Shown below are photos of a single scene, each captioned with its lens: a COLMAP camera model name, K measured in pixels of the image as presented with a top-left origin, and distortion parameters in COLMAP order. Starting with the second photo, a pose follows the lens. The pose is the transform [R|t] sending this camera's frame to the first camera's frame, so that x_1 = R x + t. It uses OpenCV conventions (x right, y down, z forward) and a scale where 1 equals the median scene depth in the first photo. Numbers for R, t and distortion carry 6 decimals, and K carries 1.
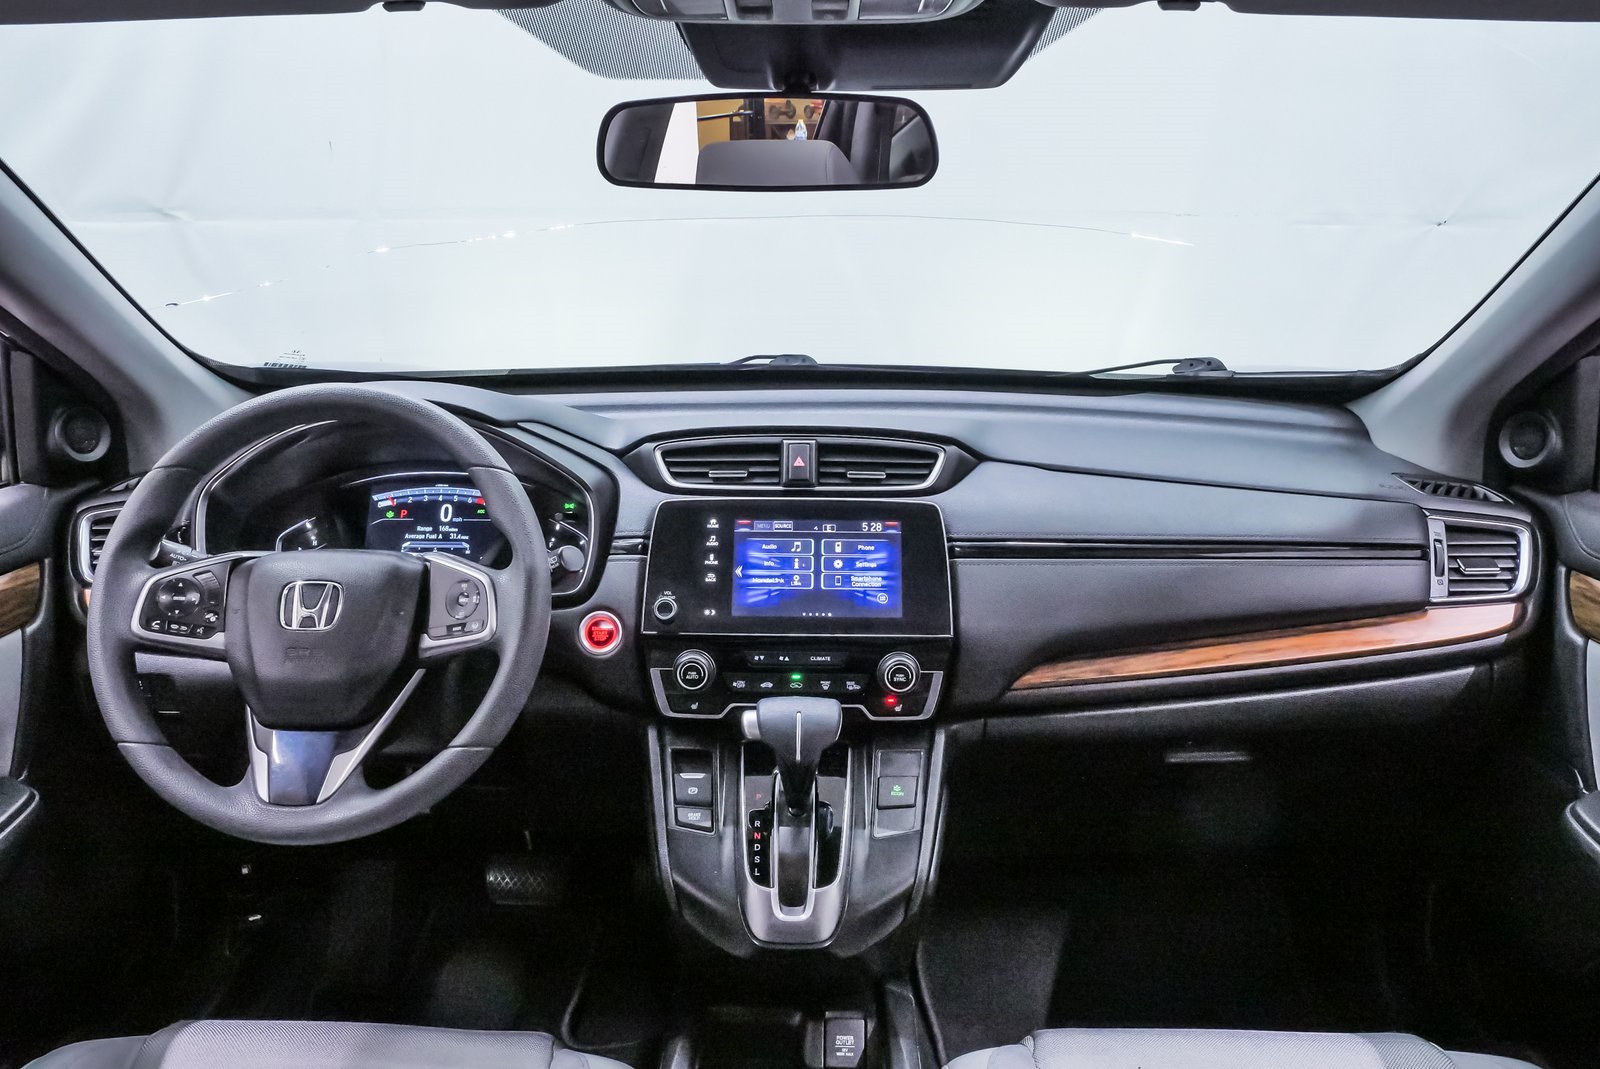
lens RADIAL K [[1164.1, 0, 793.5], [0, 1164.1, 535.7], [0, 0, 1]] dist [-0.043915, 0.018389]
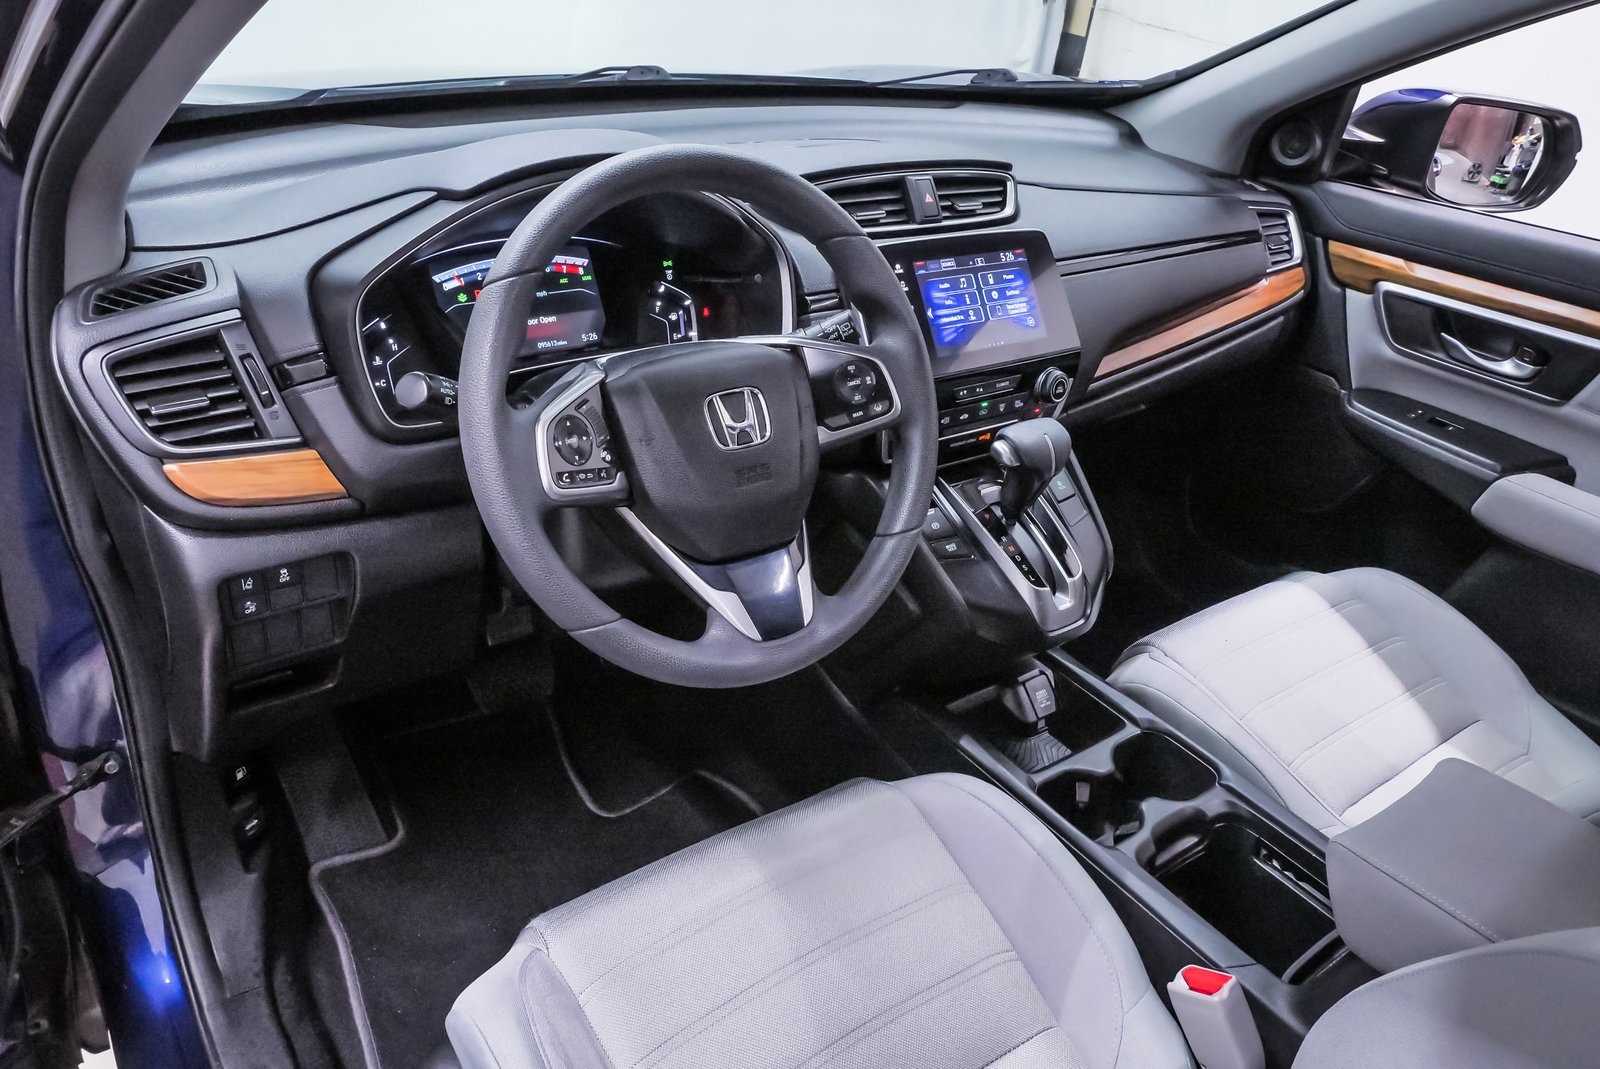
lens RADIAL K [[1164.1, 0, 793.5], [0, 1164.1, 535.7], [0, 0, 1]] dist [-0.043915, 0.018389]
pose [[0.786272, -0.237979, 0.570213, -0.775154], [0.074376, 0.952595, 0.295009, -0.094411], [-0.613388, -0.189547, 0.766699, 0.246416]]
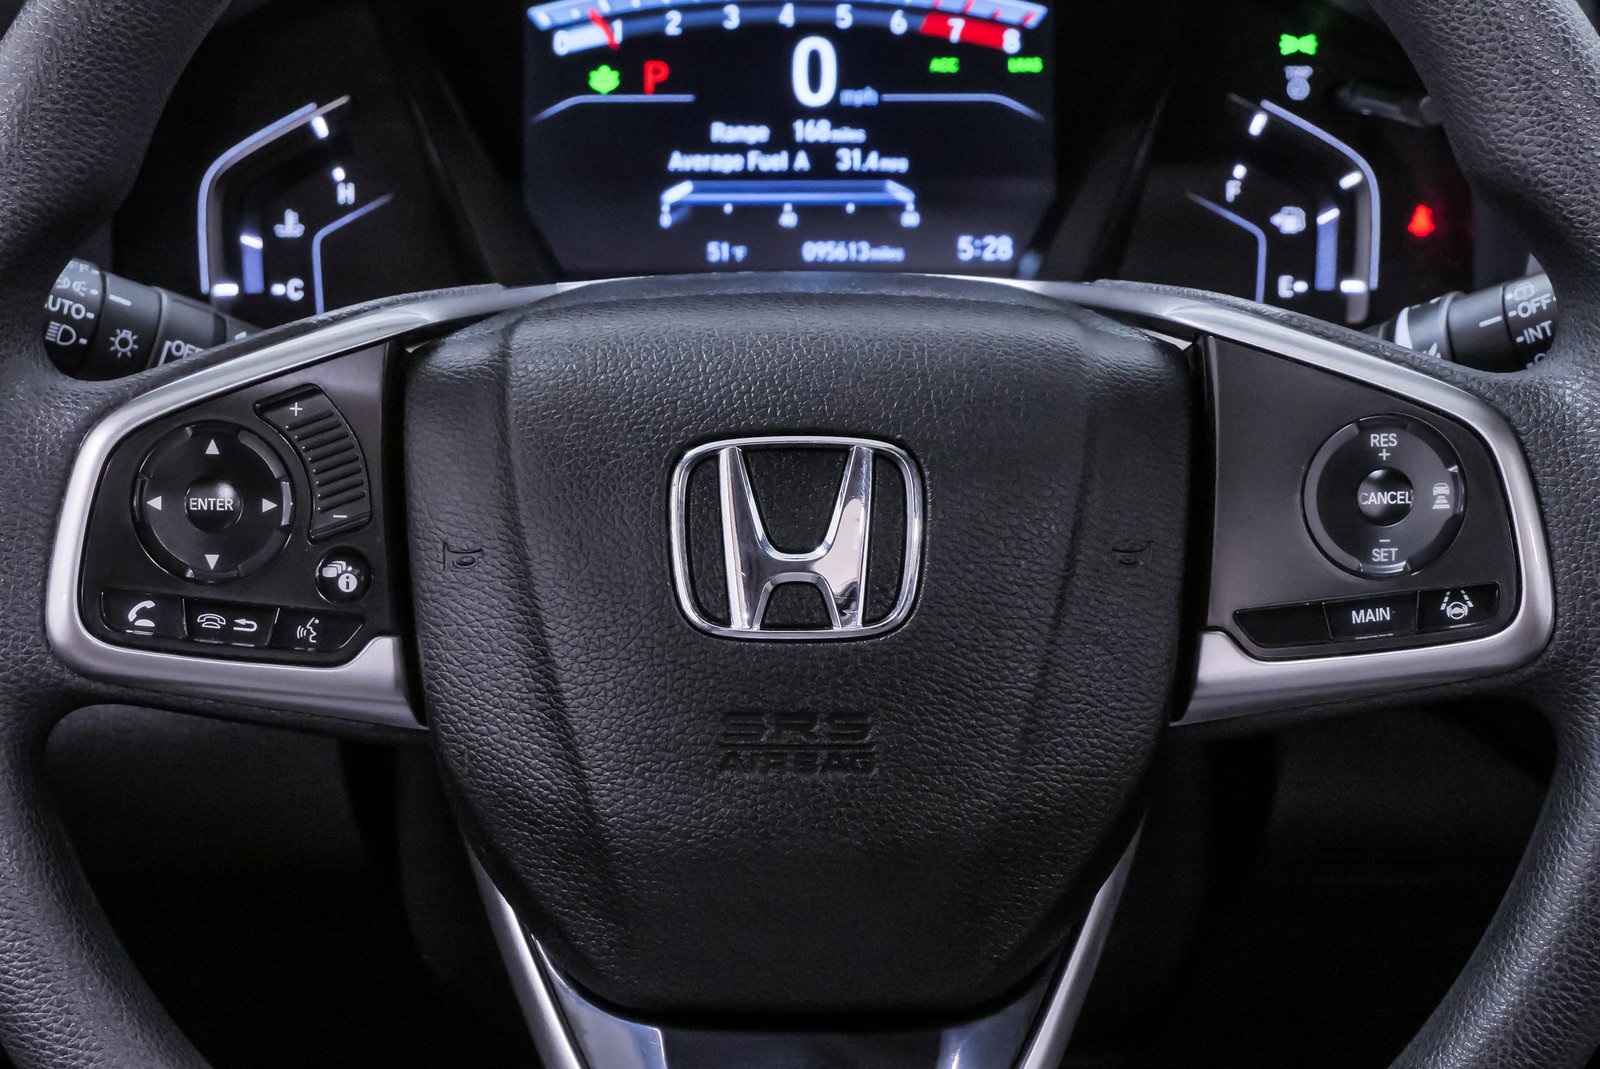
lens RADIAL K [[3329.4, 0, 800.0], [0, 3329.4, 534.5], [0, 0, 1]] dist [0.019072, 0.025264]
pose [[0.999891, -0.011195, 0.009585, -0.362753], [0.009421, 0.985676, 0.168390, -0.051247], [-0.011333, -0.168281, 0.985674, 0.255549]]
